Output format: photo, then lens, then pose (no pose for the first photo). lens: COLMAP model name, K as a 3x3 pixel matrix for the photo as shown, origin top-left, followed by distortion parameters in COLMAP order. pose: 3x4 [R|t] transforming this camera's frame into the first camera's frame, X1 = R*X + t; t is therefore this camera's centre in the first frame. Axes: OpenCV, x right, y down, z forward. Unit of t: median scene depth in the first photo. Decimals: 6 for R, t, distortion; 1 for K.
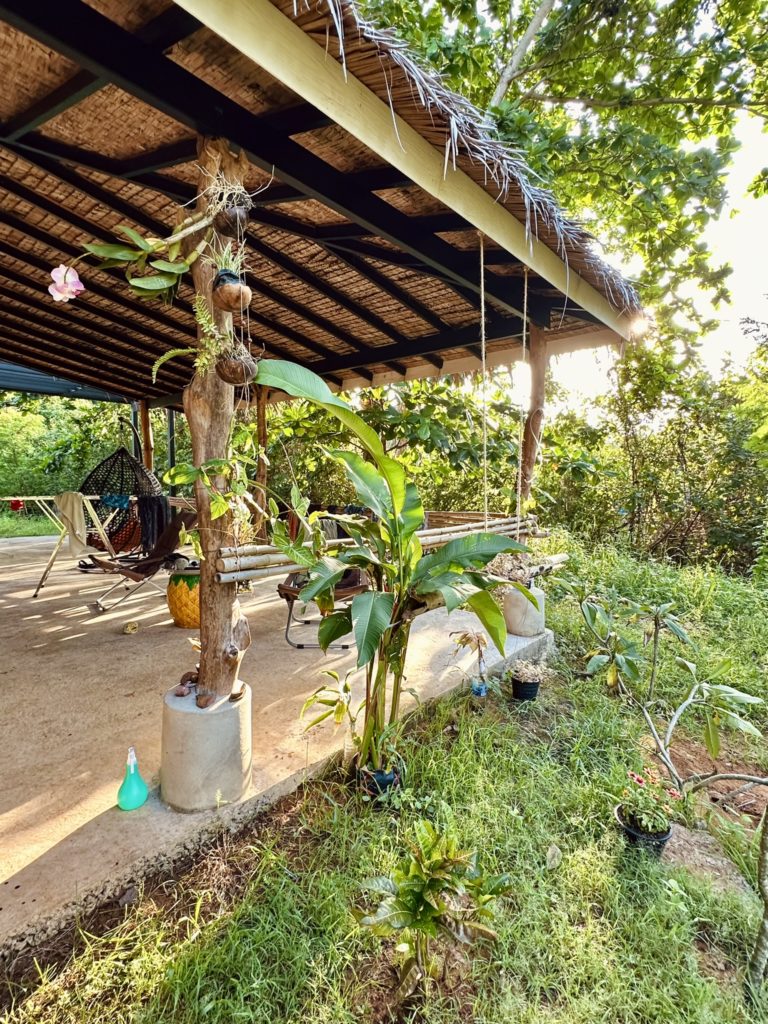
lens RADIAL K [[506.9, 0, 383.7], [0, 506.9, 515.0], [0, 0, 1]] dist [0.000266, 0.000070]
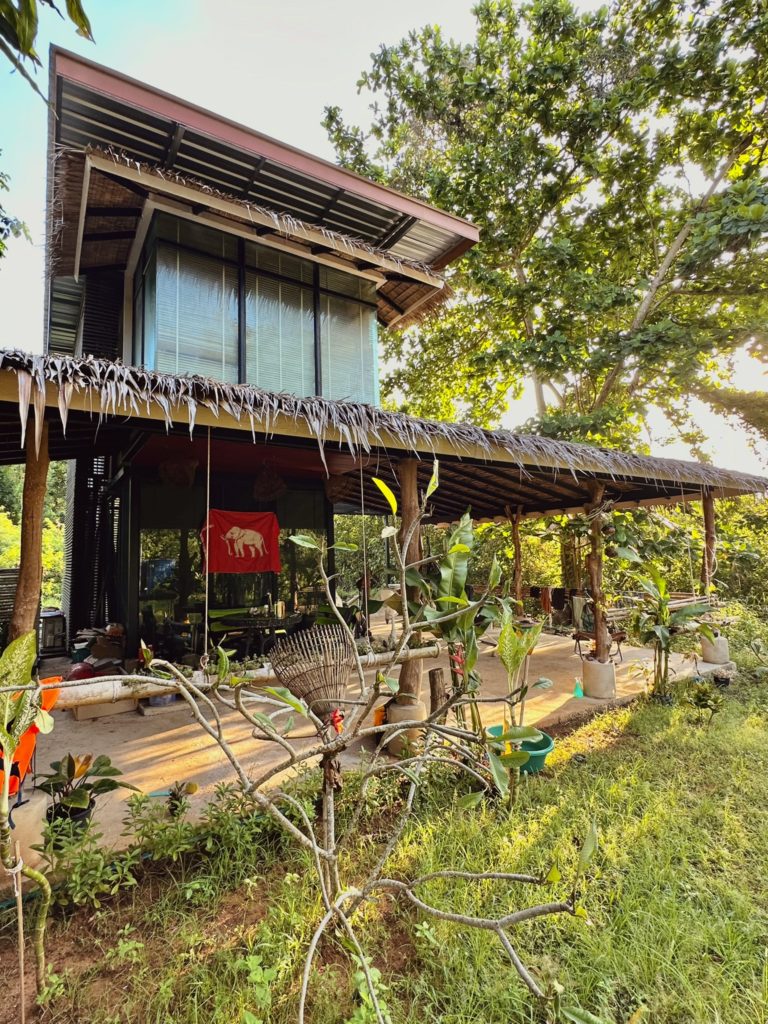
lens RADIAL K [[506.9, 0, 384.2], [0, 506.9, 510.8], [0, 0, 1]] dist [0.000266, 0.000070]
pose [[0.964253, -0.054771, -0.259261, -0.186298], [0.013965, 0.987549, -0.156689, -0.014449], [0.264615, 0.147467, 0.953012, -0.562322]]
